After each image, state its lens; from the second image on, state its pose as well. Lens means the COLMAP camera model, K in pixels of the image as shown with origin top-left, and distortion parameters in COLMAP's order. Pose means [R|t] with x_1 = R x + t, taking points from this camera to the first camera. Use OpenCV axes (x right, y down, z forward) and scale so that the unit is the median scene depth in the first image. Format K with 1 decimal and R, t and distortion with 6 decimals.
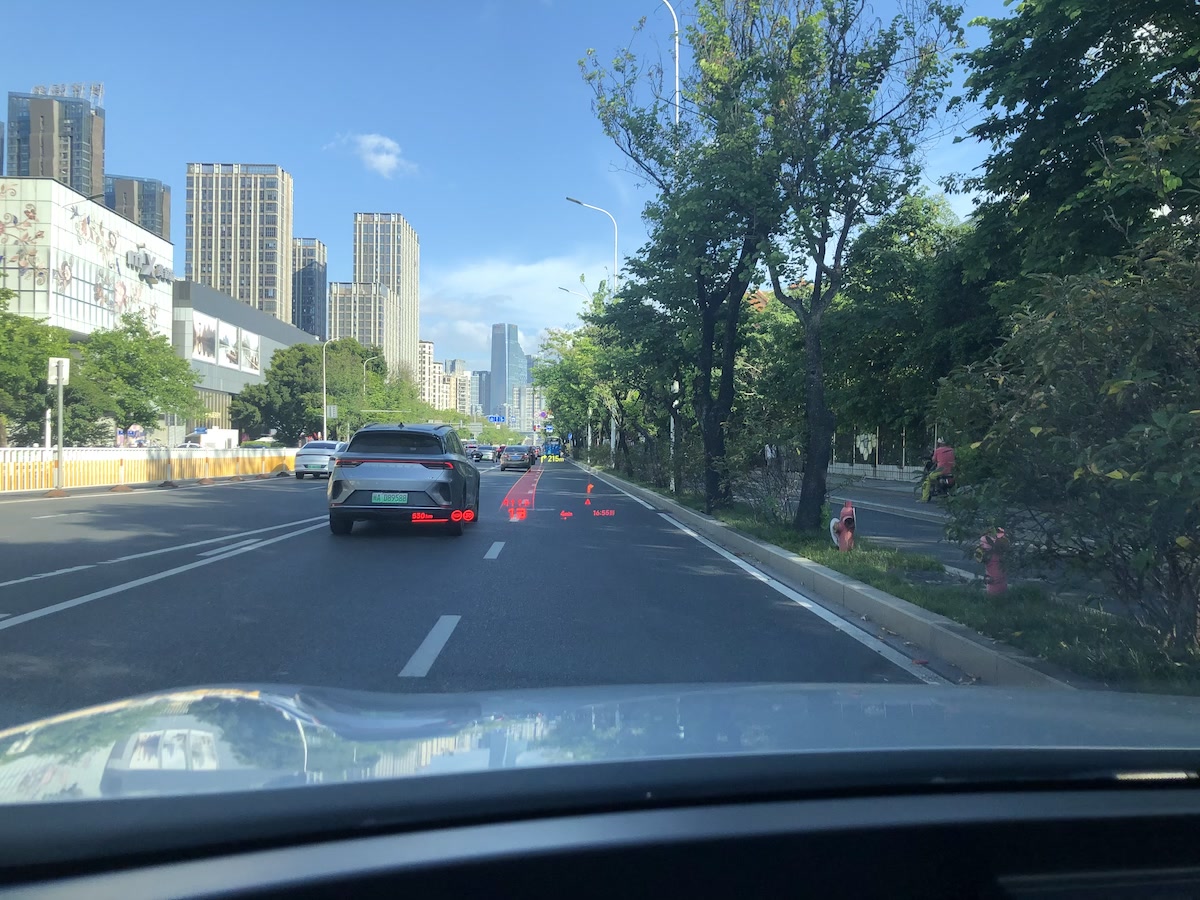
lens RADIAL K [[976.2, 0, 600.0], [0, 976.2, 448.5], [0, 0, 1]] dist [0.005941, 0.001220]
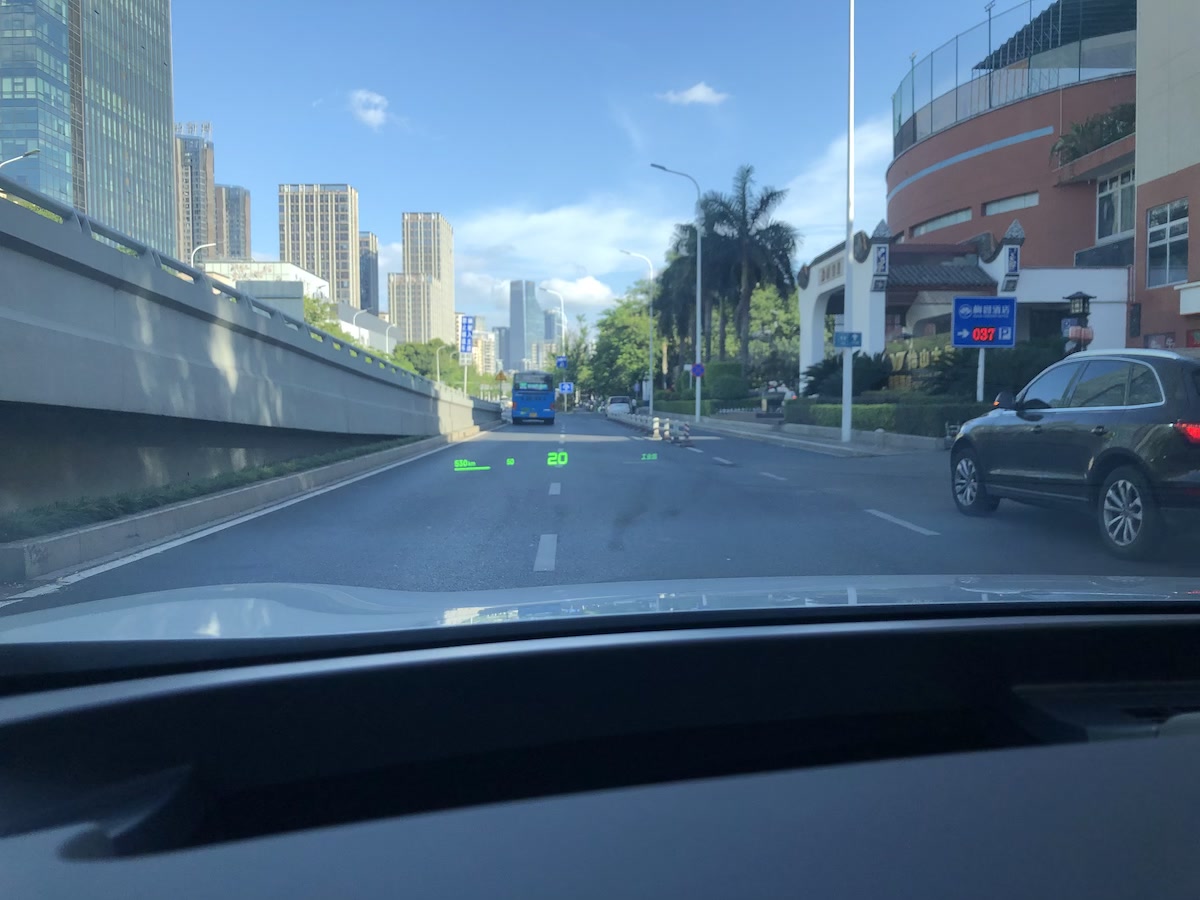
lens RADIAL K [[976.2, 0, 601.5], [0, 976.2, 452.0], [0, 0, 1]] dist [0.005941, 0.001220]
pose [[0.999745, -0.012892, -0.018518, 0.025614], [0.013865, 0.998475, 0.053429, -0.000467], [0.017801, -0.053673, 0.998400, -0.305800]]
